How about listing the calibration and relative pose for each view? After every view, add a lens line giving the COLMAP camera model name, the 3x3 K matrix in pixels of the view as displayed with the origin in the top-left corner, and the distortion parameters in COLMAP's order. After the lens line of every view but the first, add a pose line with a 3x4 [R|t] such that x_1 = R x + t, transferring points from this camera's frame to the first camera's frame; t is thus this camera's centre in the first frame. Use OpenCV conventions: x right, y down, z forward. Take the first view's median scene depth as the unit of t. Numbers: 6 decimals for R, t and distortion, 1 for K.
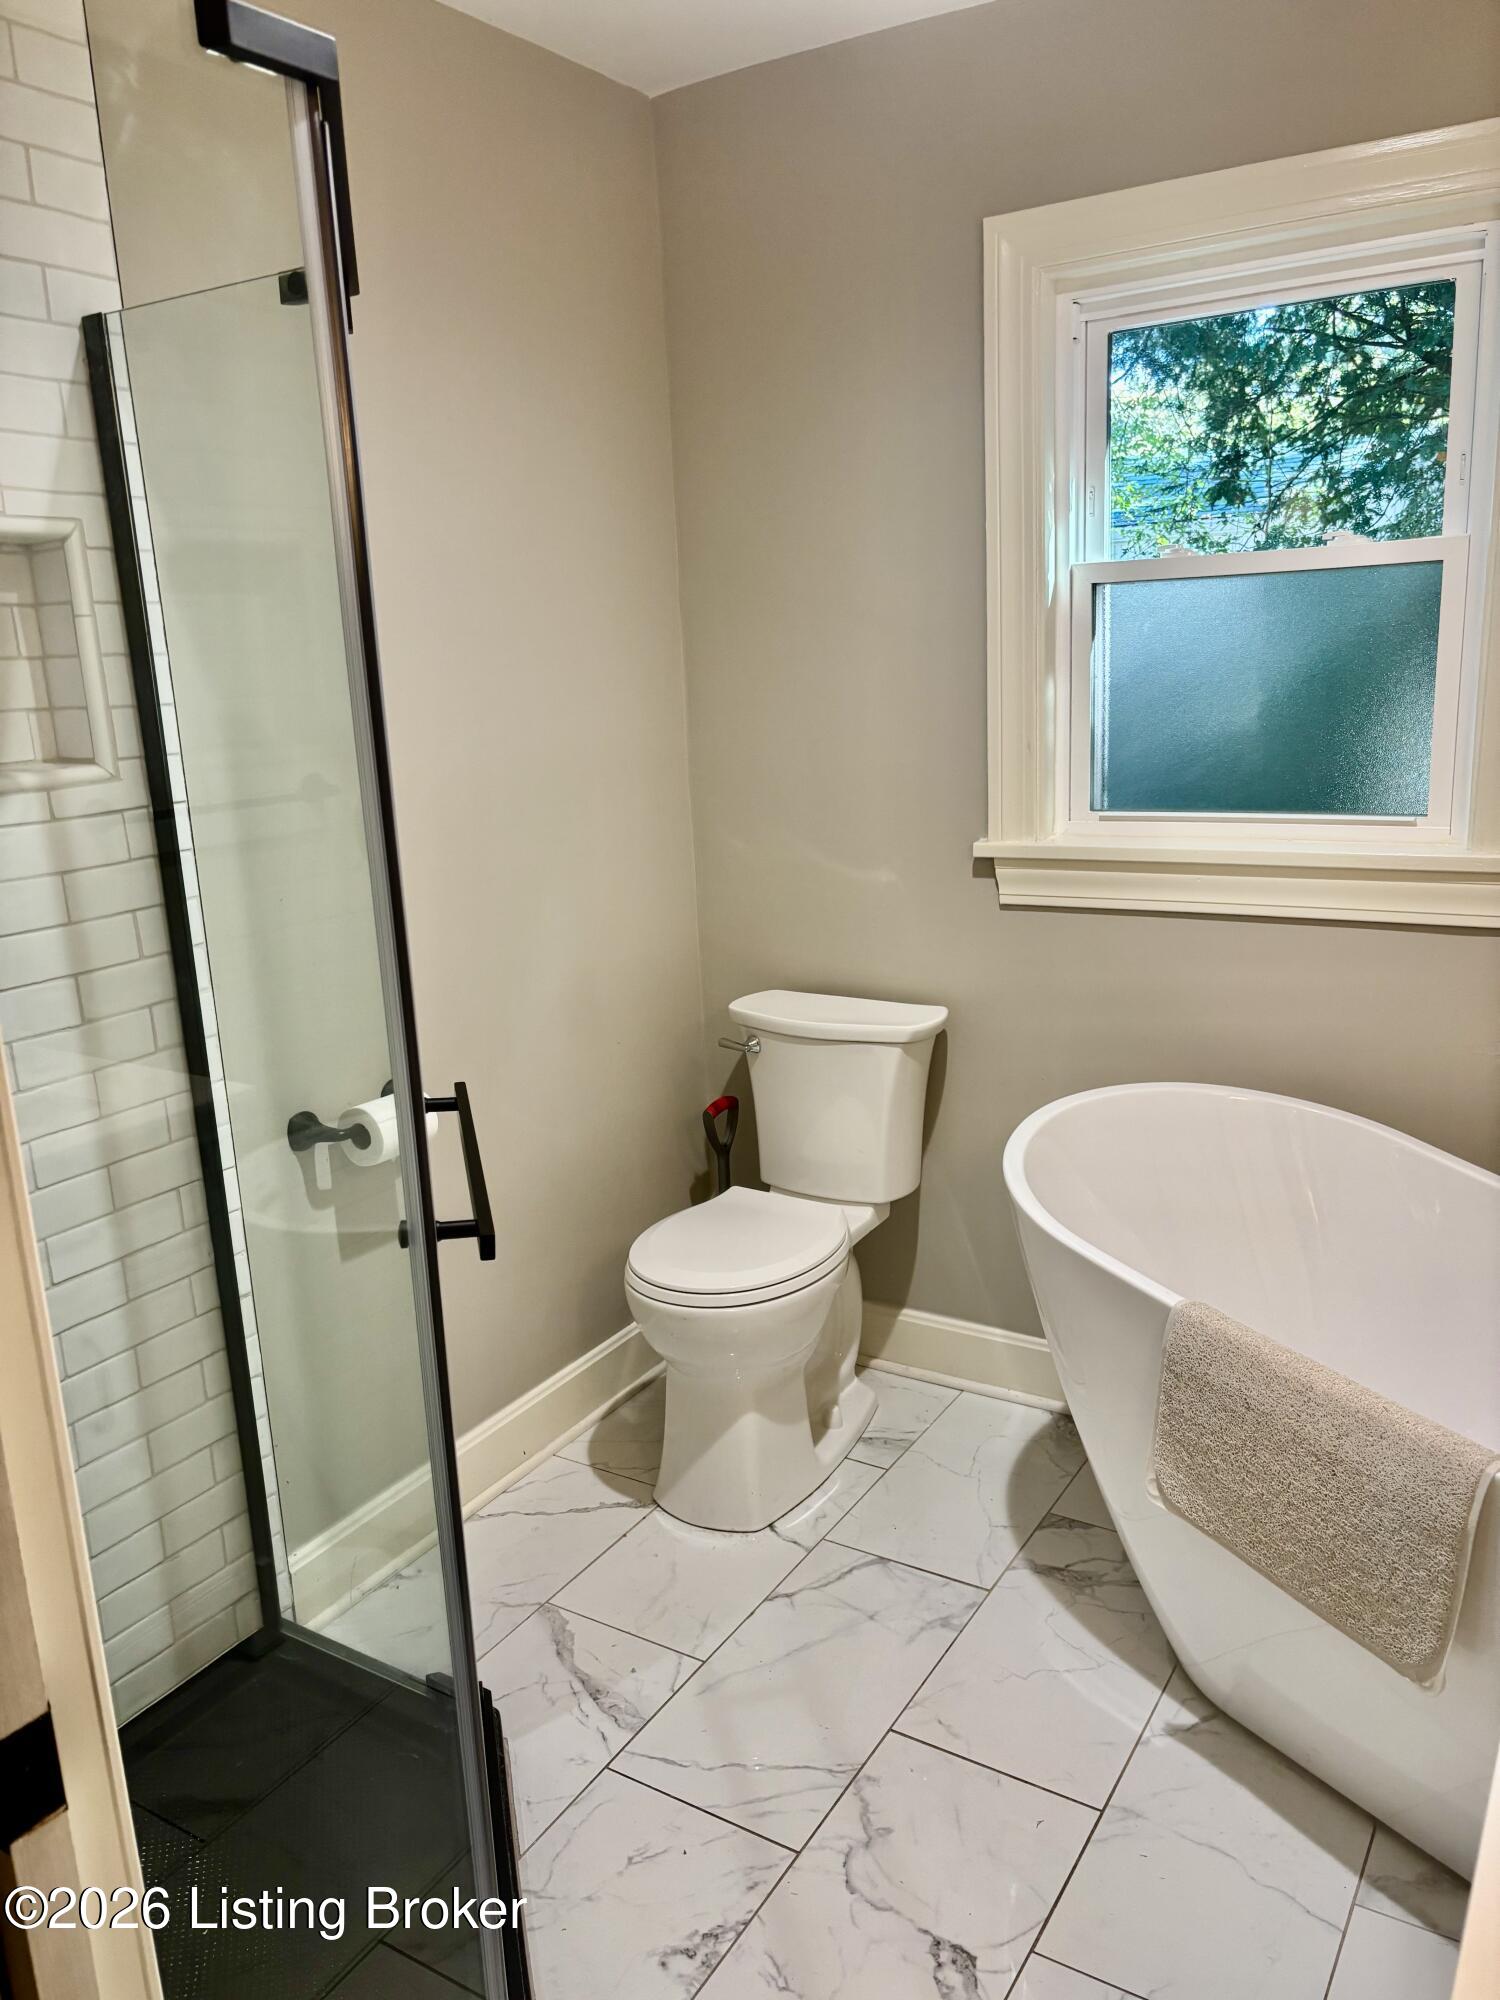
lens RADIAL K [[1525.5, 0, 740.9], [0, 1525.5, 1011.6], [0, 0, 1]] dist [0.086291, -0.080996]
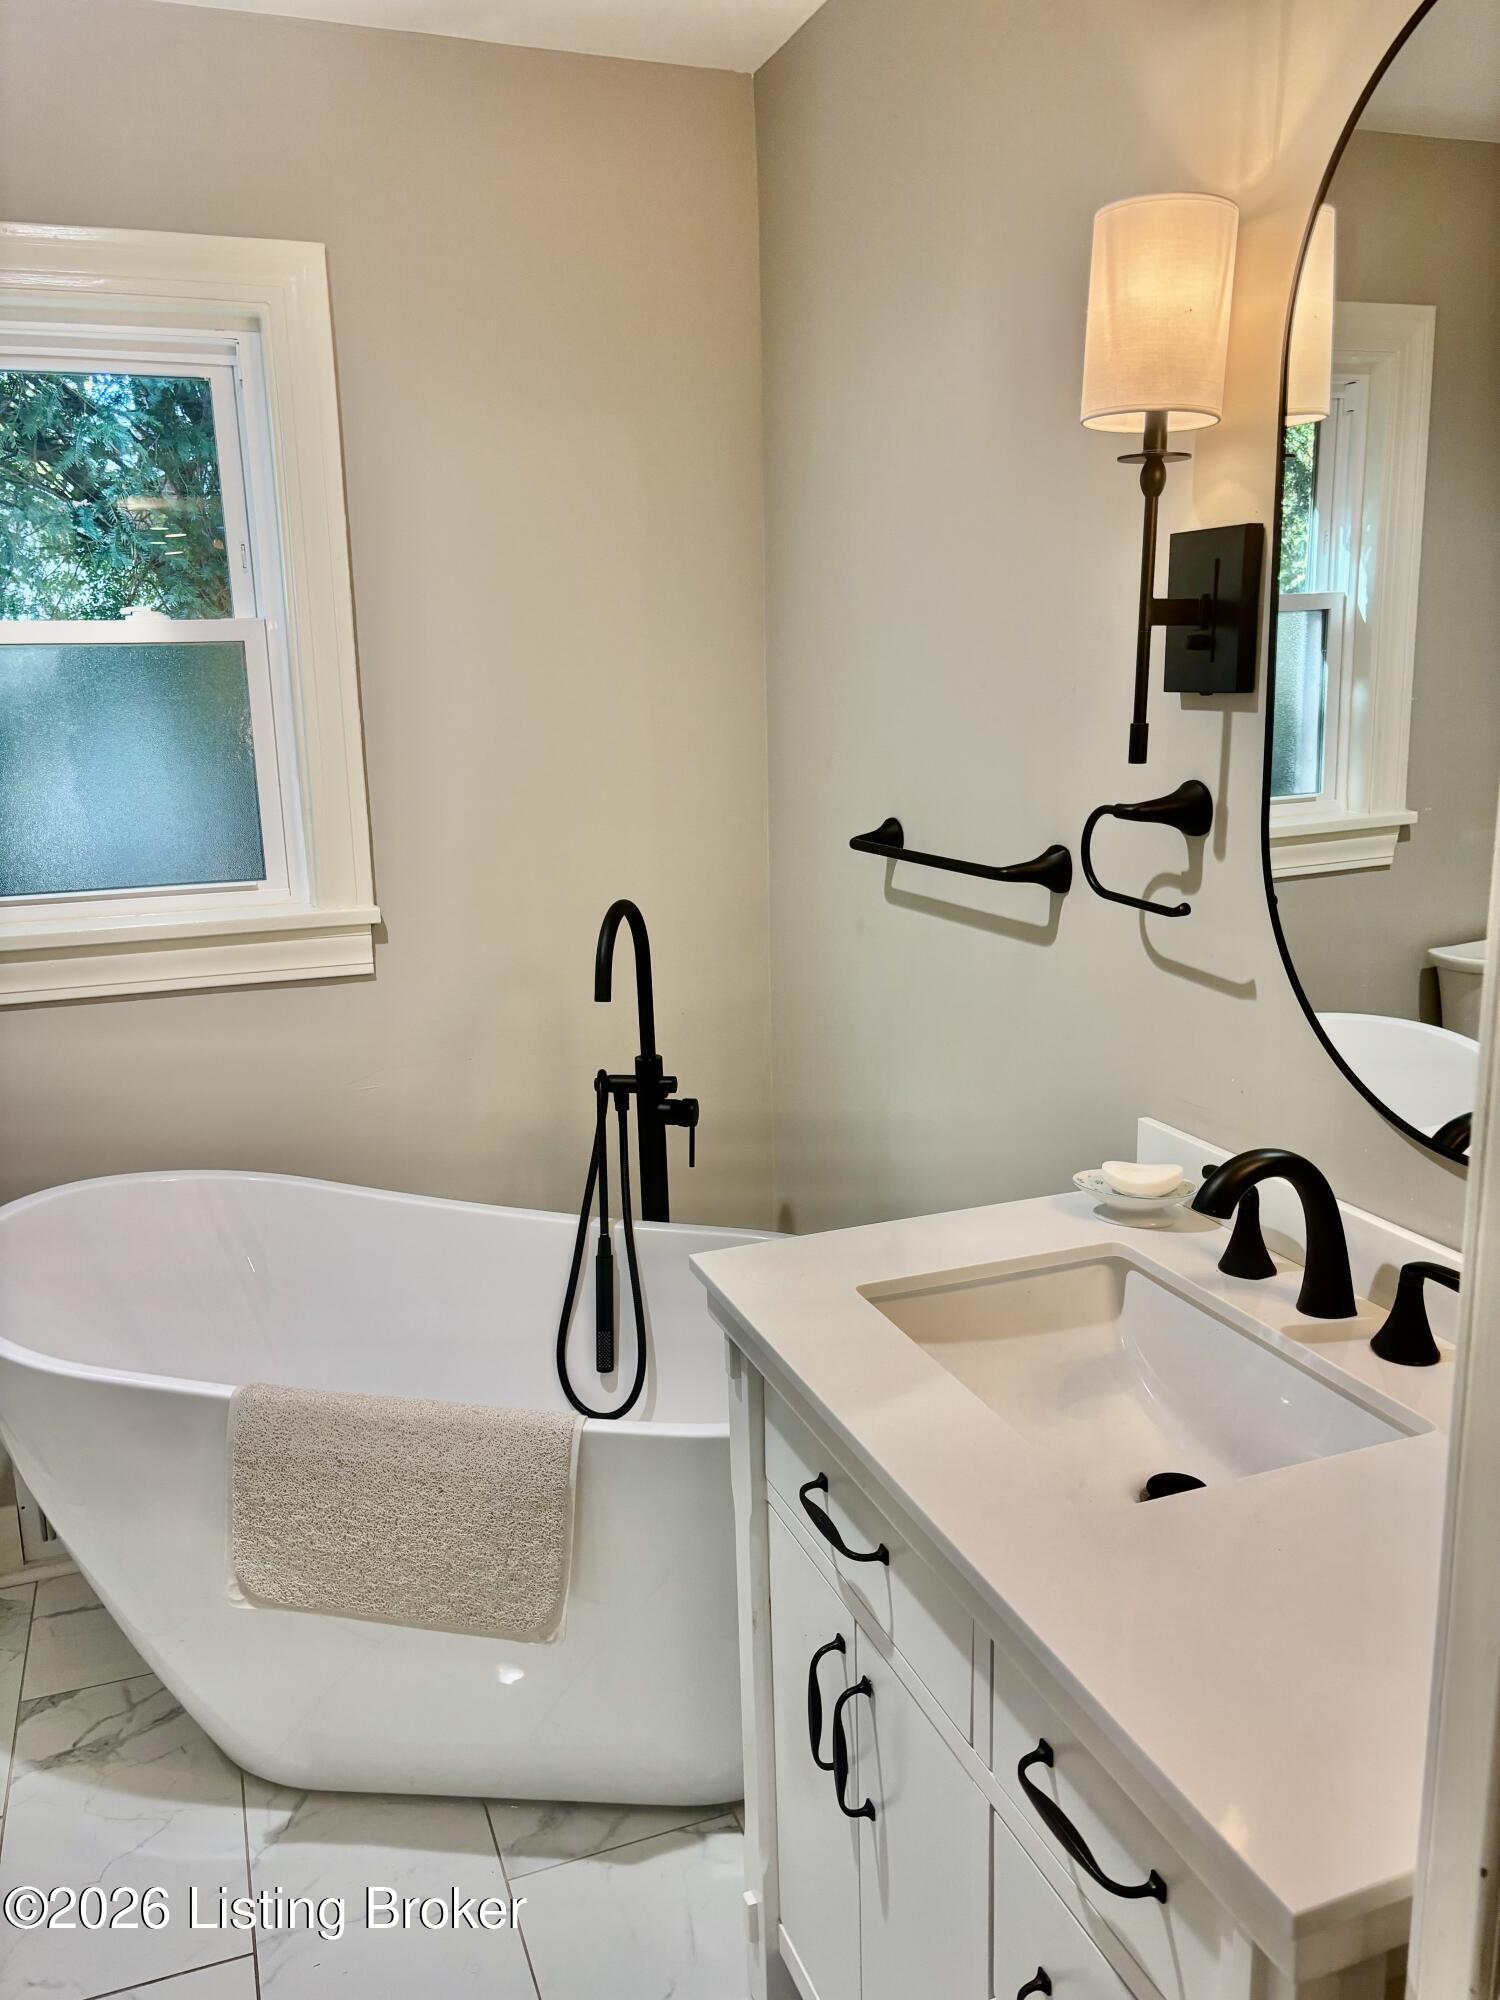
lens RADIAL K [[1525.5, 0, 740.9], [0, 1525.5, 1011.6], [0, 0, 1]] dist [0.086291, -0.080996]
pose [[0.626086, -0.139546, 0.767166, -0.212596], [0.177910, 0.983470, 0.033697, -0.019304], [-0.759187, 0.115389, 0.640563, 0.109750]]
